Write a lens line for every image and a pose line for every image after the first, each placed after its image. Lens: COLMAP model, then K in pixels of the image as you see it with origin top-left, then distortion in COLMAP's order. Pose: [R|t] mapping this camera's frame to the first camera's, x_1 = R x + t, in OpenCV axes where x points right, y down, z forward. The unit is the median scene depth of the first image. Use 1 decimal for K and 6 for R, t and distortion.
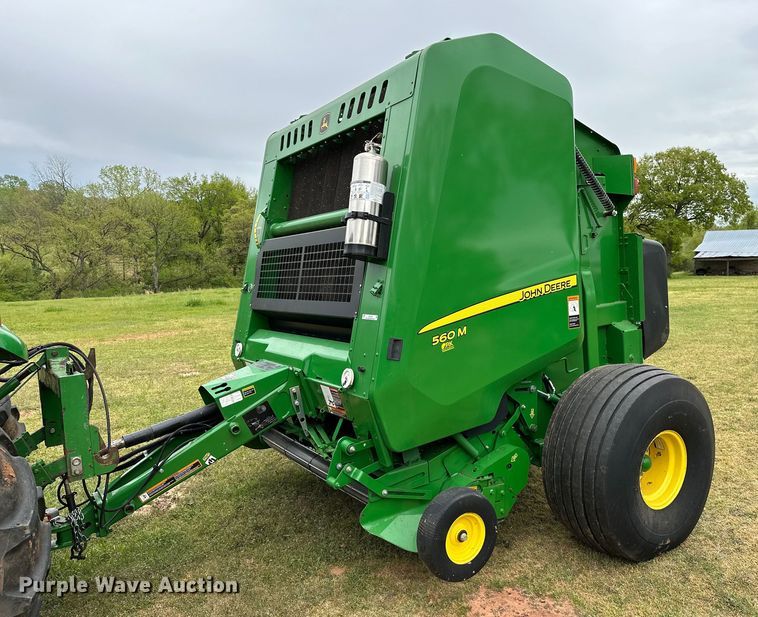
lens RADIAL K [[601.8, 0, 398.8], [0, 601.8, 300.1], [0, 0, 1]] dist [0.005966, -0.005793]
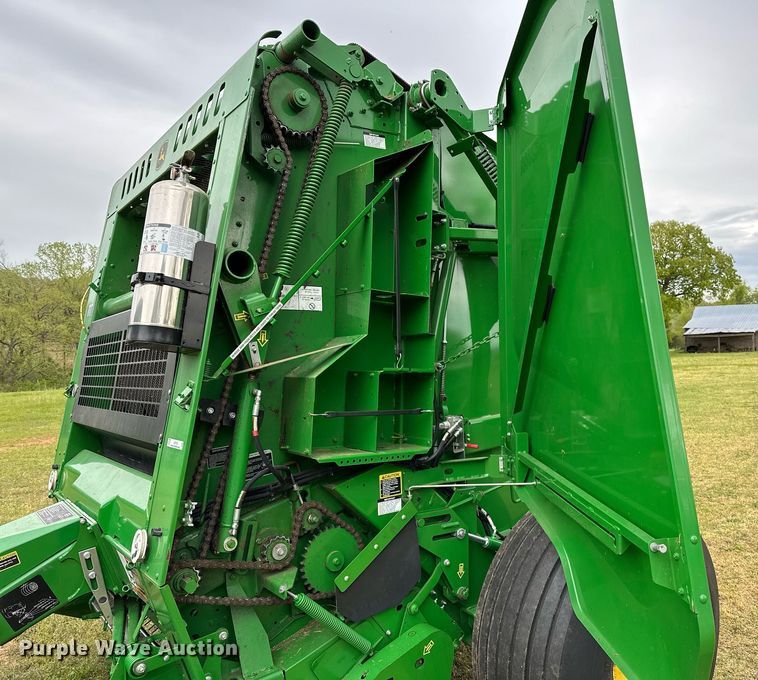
lens RADIAL K [[632.6, 0, 438.8], [0, 632.6, 342.0], [0, 0, 1]] dist [0.038015, -0.058163]
pose [[0.996219, -0.016965, 0.085200, 0.144276], [0.022525, 0.997649, -0.064724, -0.023584], [-0.083902, 0.066398, 0.994259, 0.279754]]
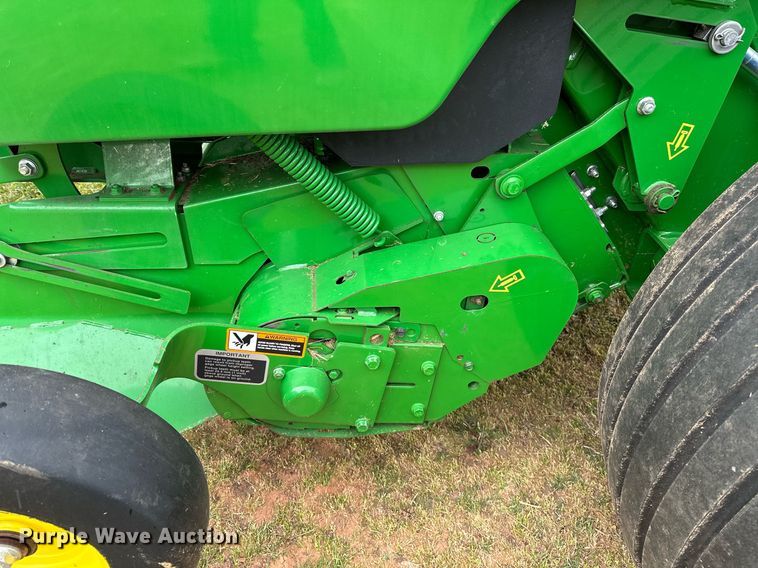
lens RADIAL K [[536.6, 0, 379.0], [0, 536.6, 284.0], [0, 0, 1]] dist [0.002846, 0.000645]
pose [[0.871007, 0.347540, -0.347223, 0.216363], [-0.117964, 0.834062, 0.538910, 0.134301], [0.476898, -0.428435, 0.767471, 0.756663]]
